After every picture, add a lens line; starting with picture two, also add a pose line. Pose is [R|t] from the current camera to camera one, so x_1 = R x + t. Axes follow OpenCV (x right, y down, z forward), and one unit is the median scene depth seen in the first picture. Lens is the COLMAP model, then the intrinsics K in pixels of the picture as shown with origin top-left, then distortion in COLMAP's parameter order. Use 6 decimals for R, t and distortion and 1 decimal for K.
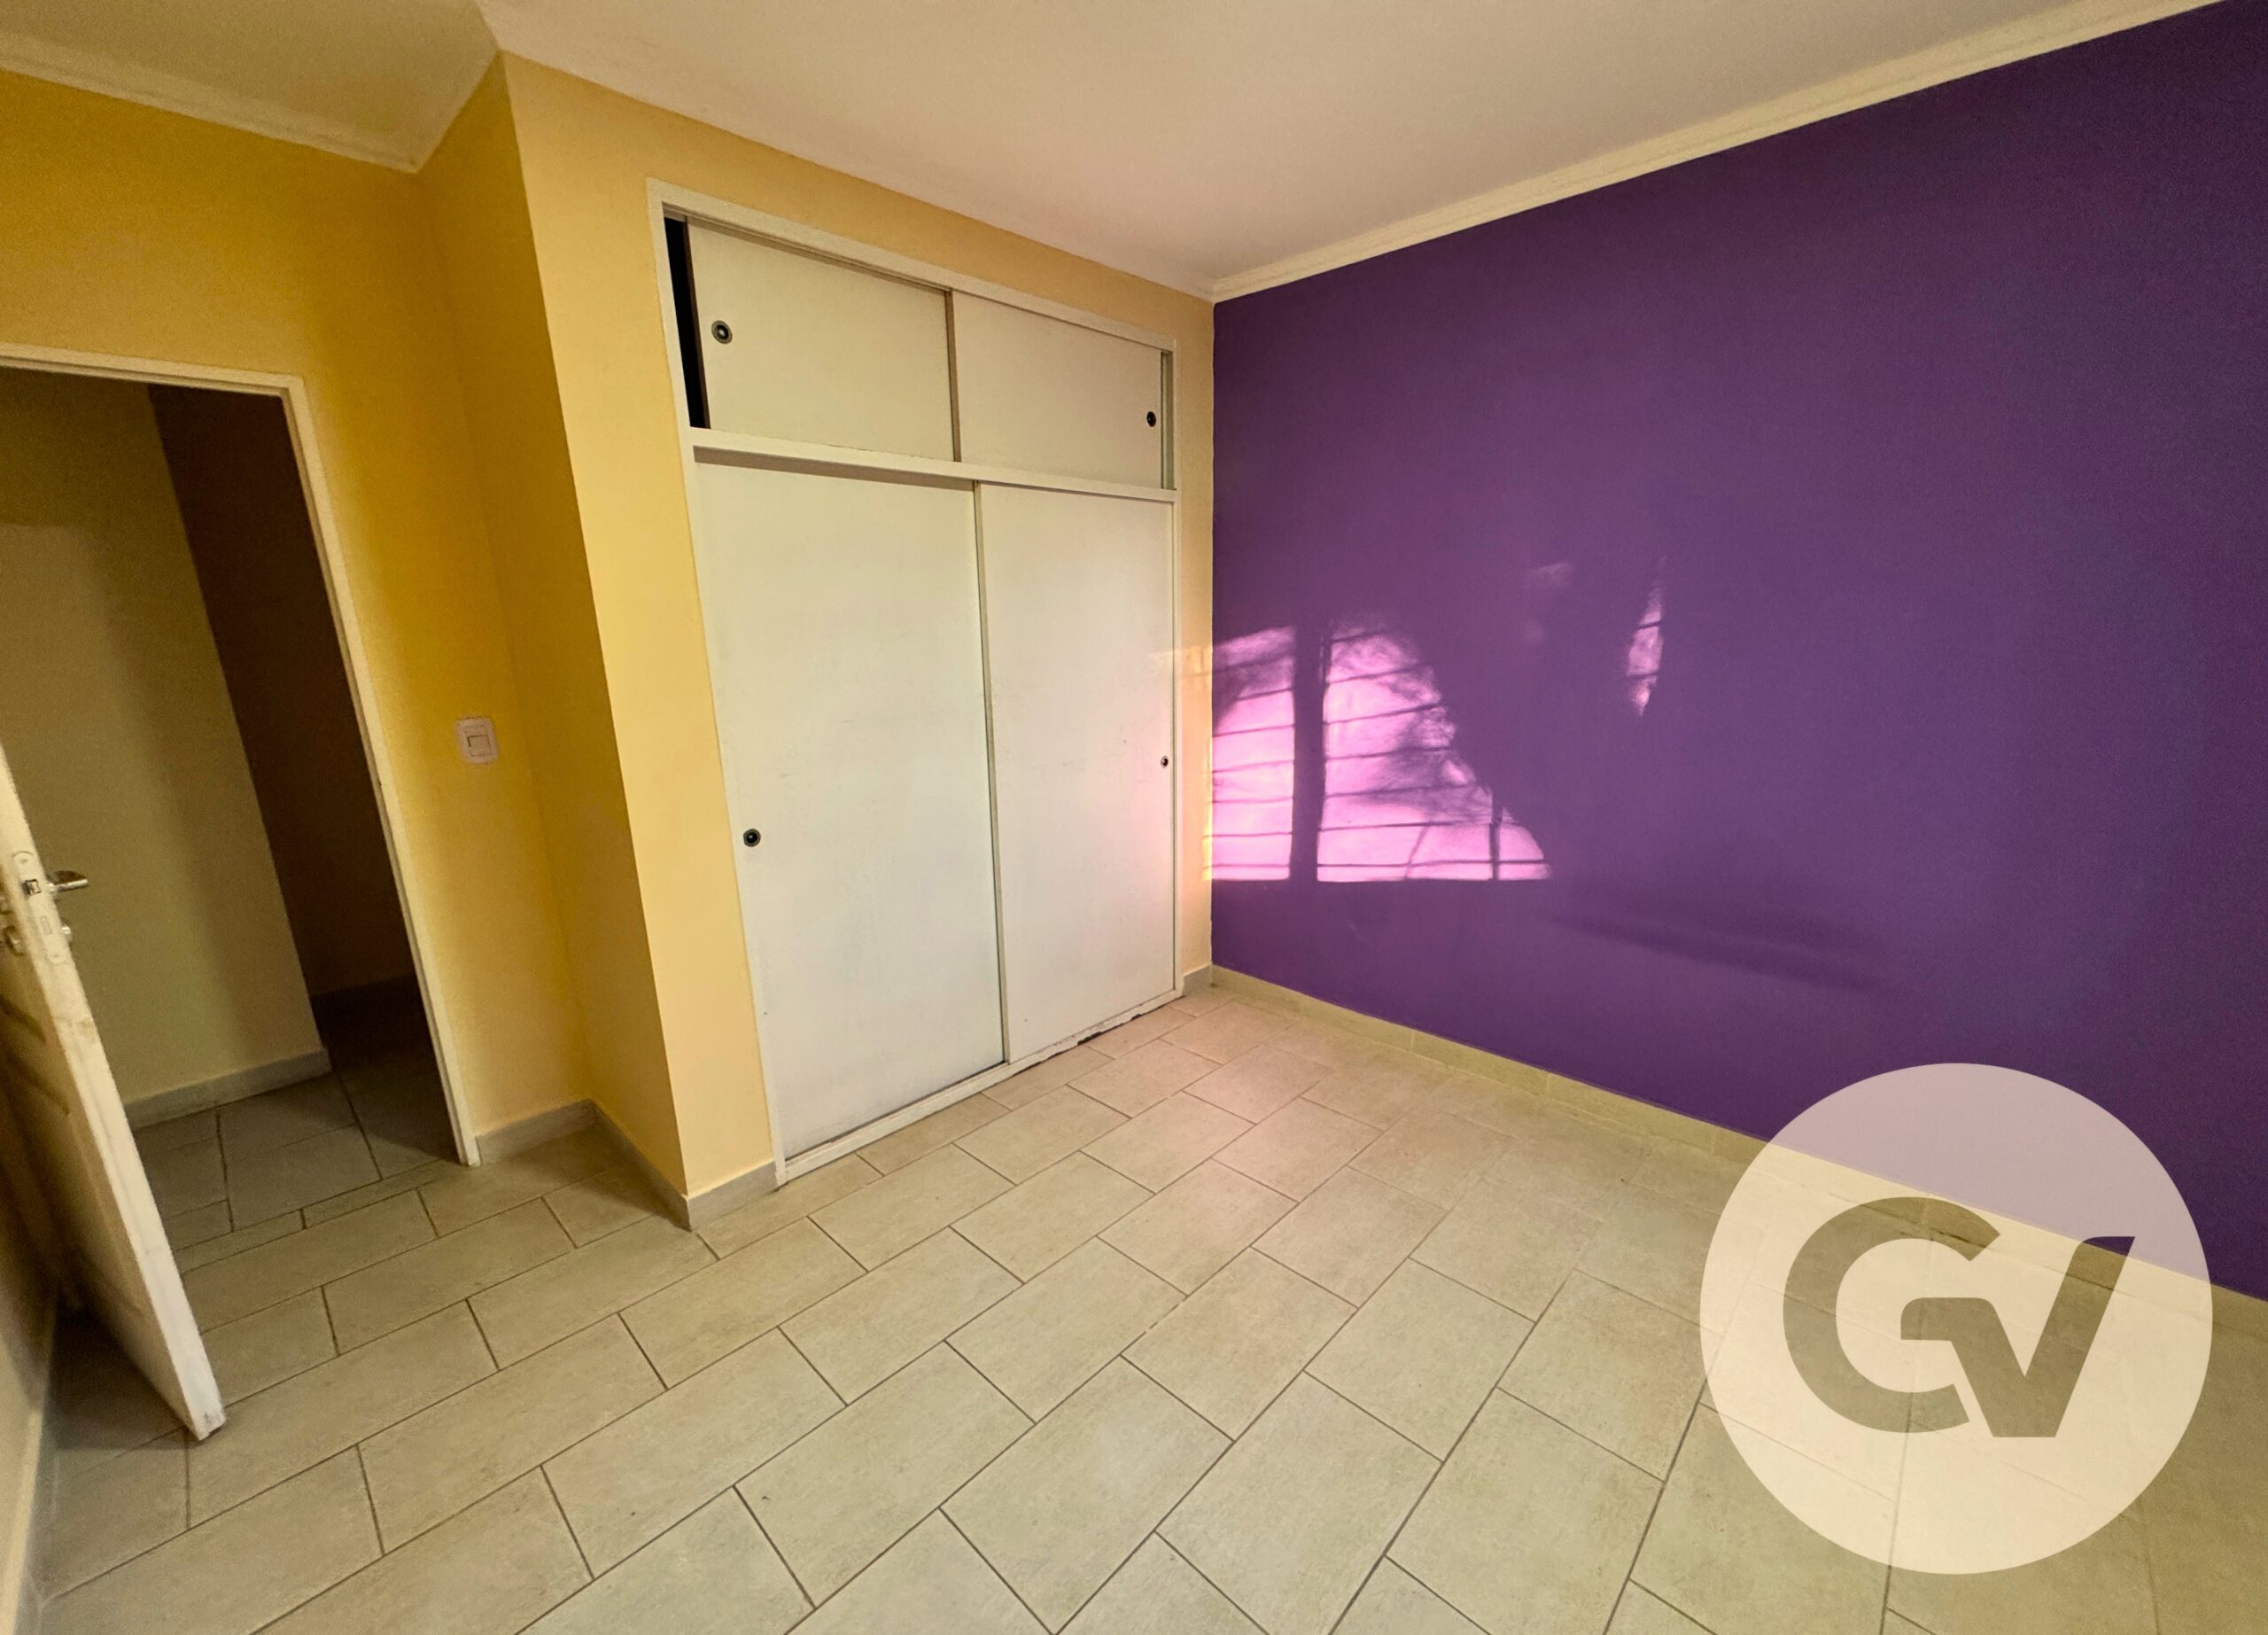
lens RADIAL K [[895.7, 0, 1138.4], [0, 895.7, 849.2], [0, 0, 1]] dist [-0.001239, -0.000027]
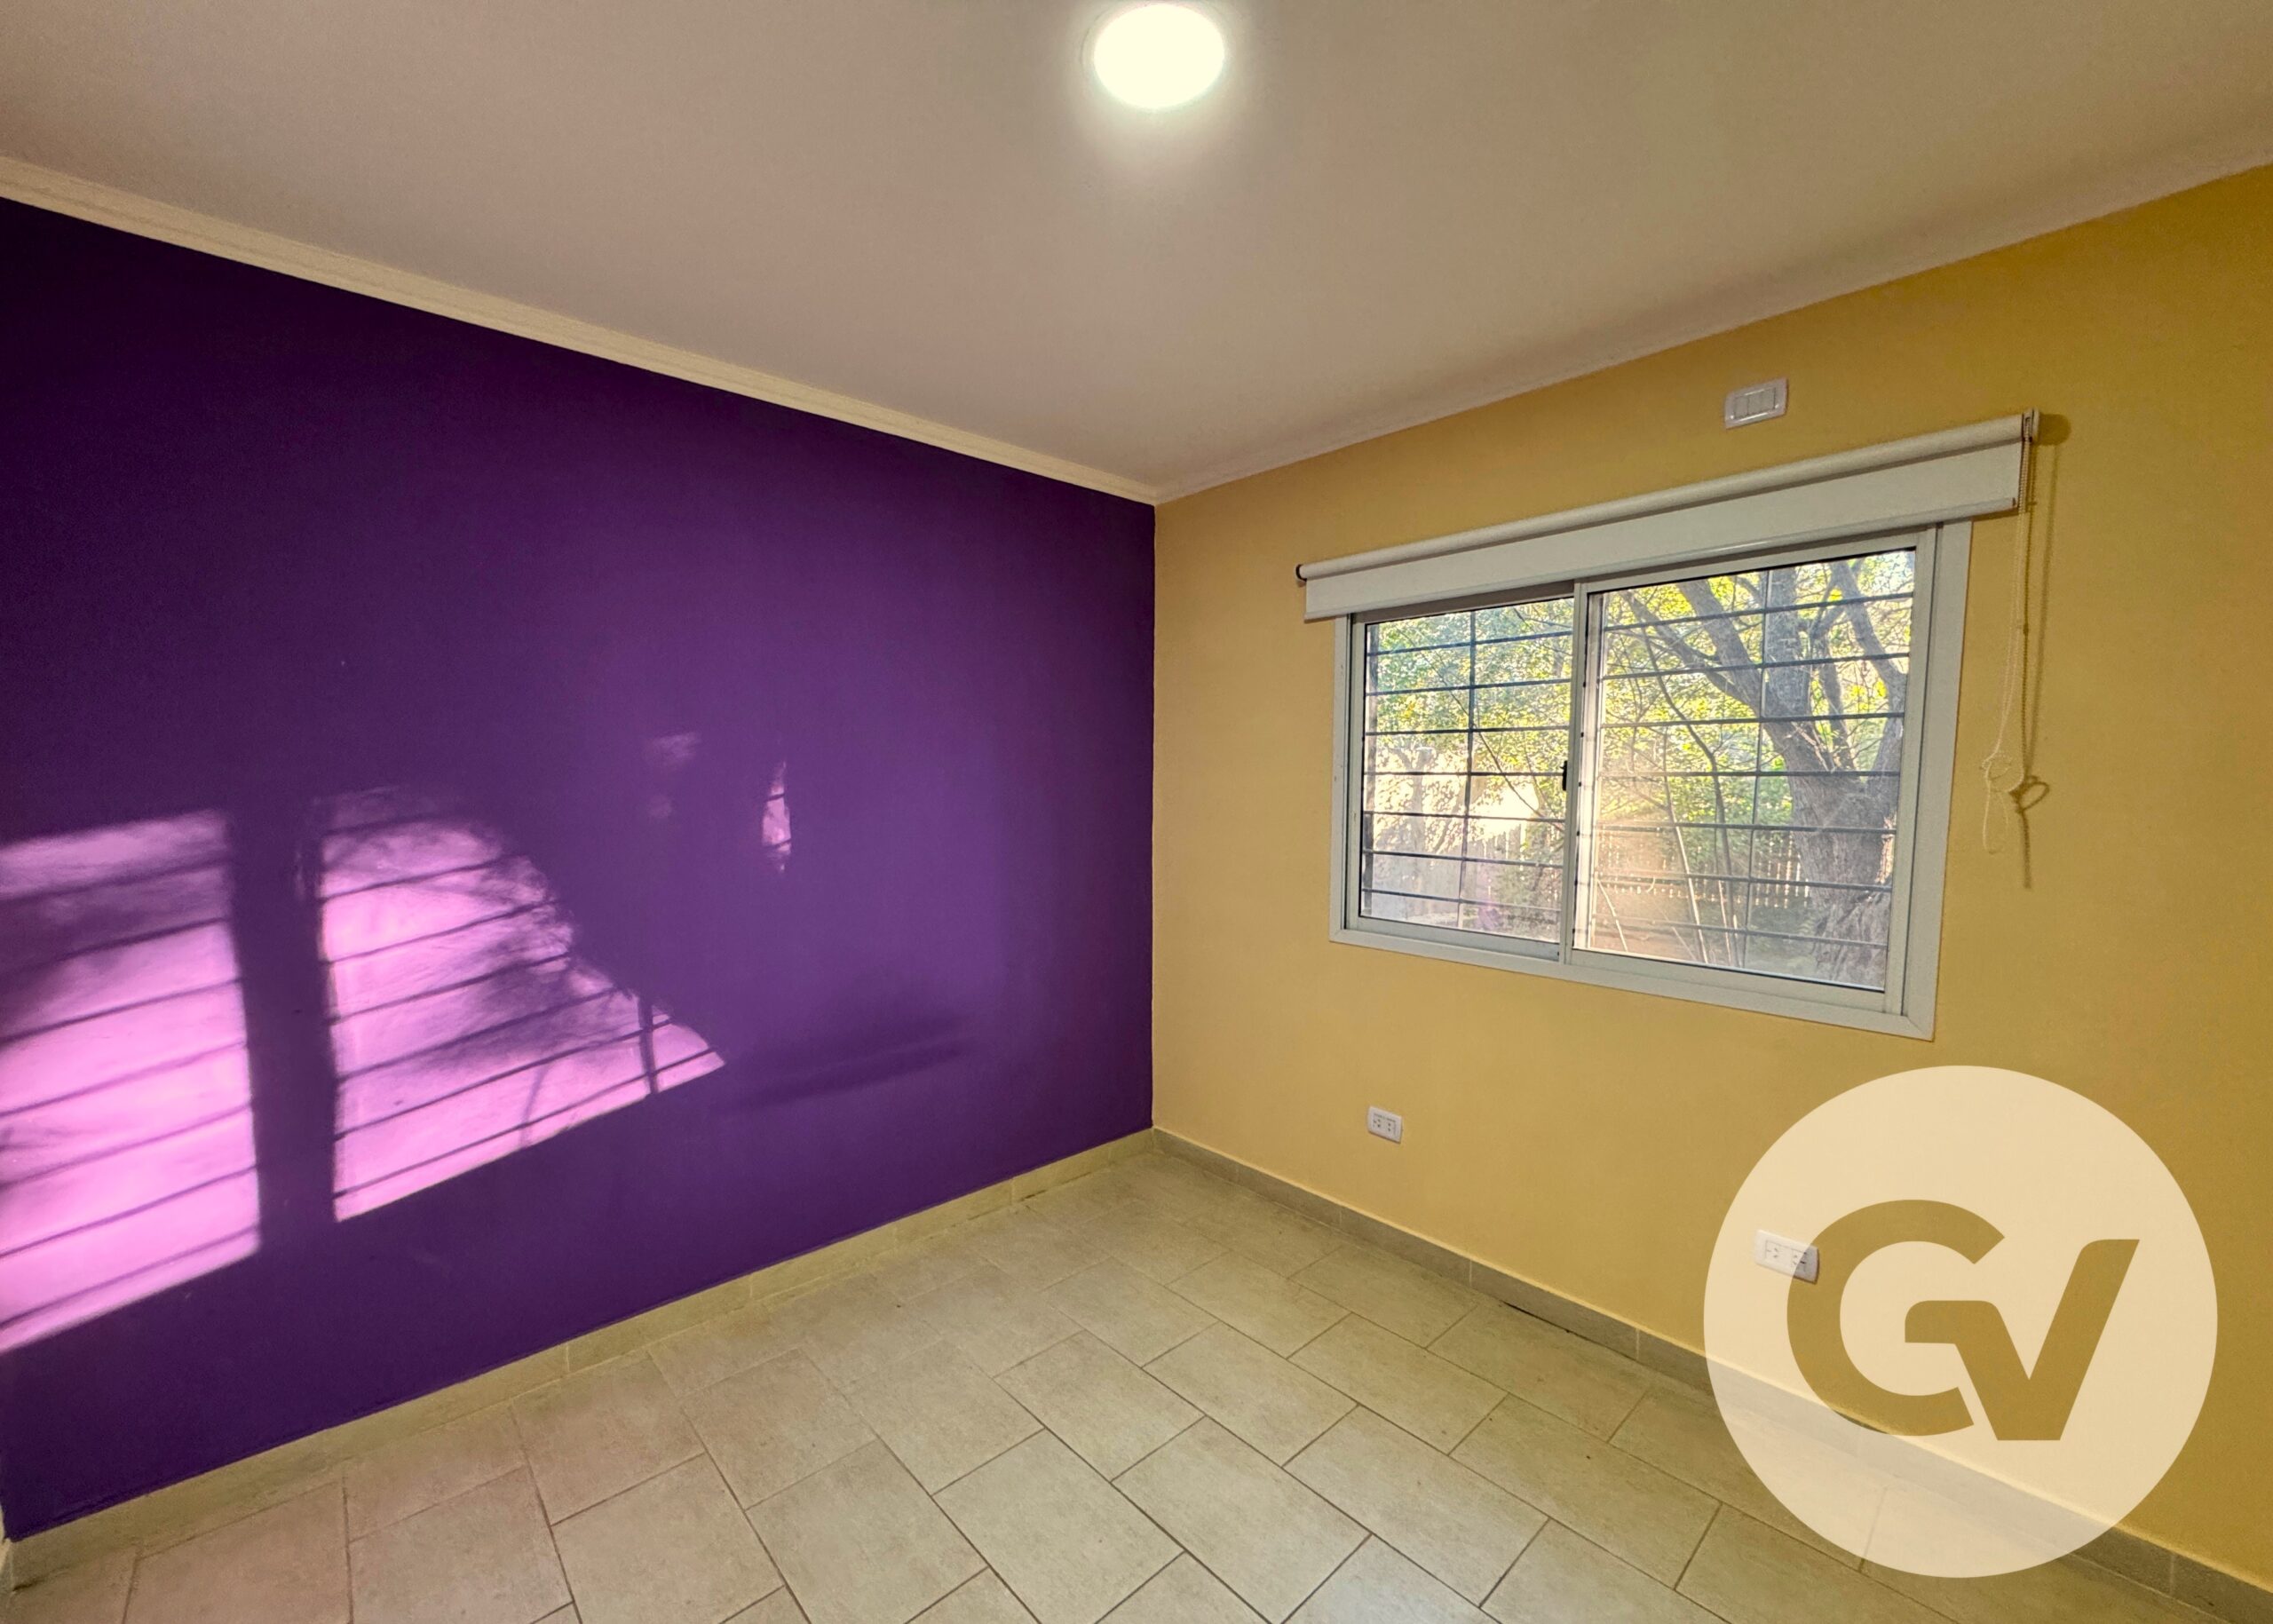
lens RADIAL K [[905.5, 0, 1131.1], [0, 905.5, 845.6], [0, 0, 1]] dist [-0.003102, 0.000003]
pose [[0.075004, -0.076666, 0.994232, -0.389886], [0.249517, 0.966766, 0.055725, -0.125141], [-0.965462, 0.243898, 0.091641, 0.423396]]
